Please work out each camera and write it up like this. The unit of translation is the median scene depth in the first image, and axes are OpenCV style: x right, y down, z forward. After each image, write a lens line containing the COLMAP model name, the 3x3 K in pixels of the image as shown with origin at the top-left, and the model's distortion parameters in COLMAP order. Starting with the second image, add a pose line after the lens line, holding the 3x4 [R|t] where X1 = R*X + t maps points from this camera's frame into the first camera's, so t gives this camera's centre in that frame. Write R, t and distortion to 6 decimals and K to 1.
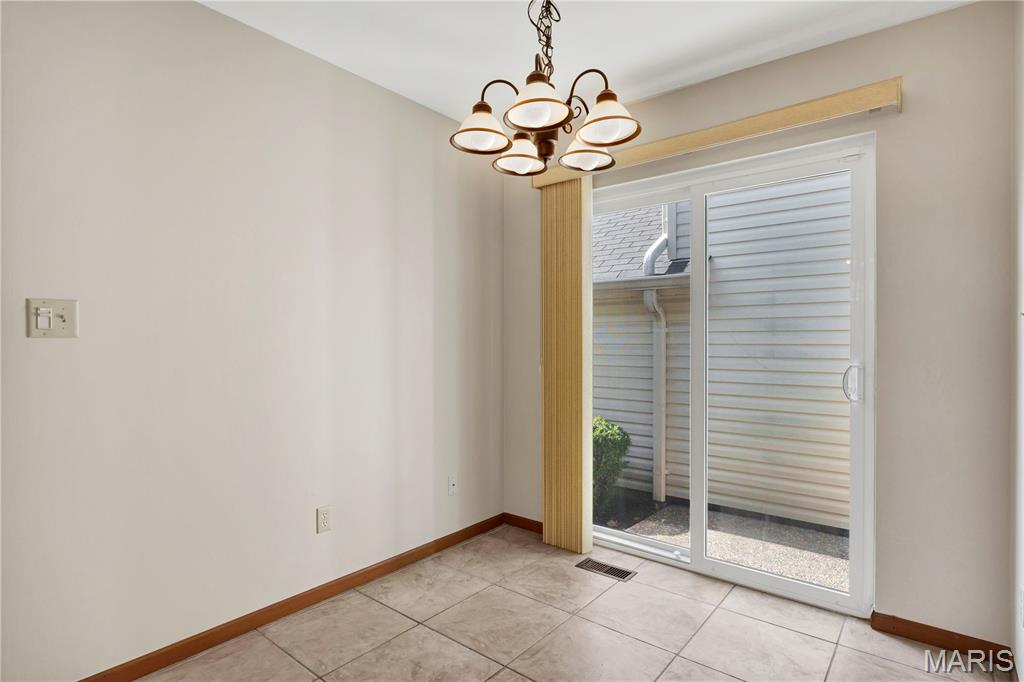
lens RADIAL K [[524.0, 0, 512.4], [0, 524.0, 340.9], [0, 0, 1]] dist [-0.000788, 0.000290]
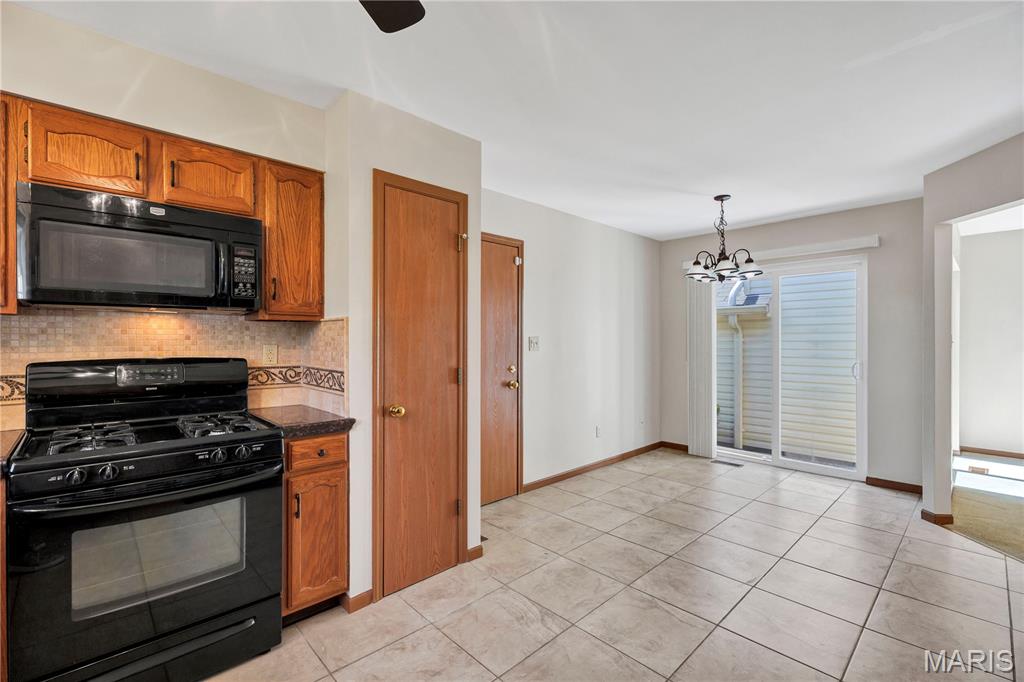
lens RADIAL K [[459.6, 0, 518.1], [0, 459.6, 340.5], [0, 0, 1]] dist [0.002191, 0.000674]
pose [[0.993618, -0.002334, -0.112773, -0.351759], [0.002238, 0.999997, -0.000974, -0.030230], [0.112775, 0.000715, 0.993620, -0.705427]]
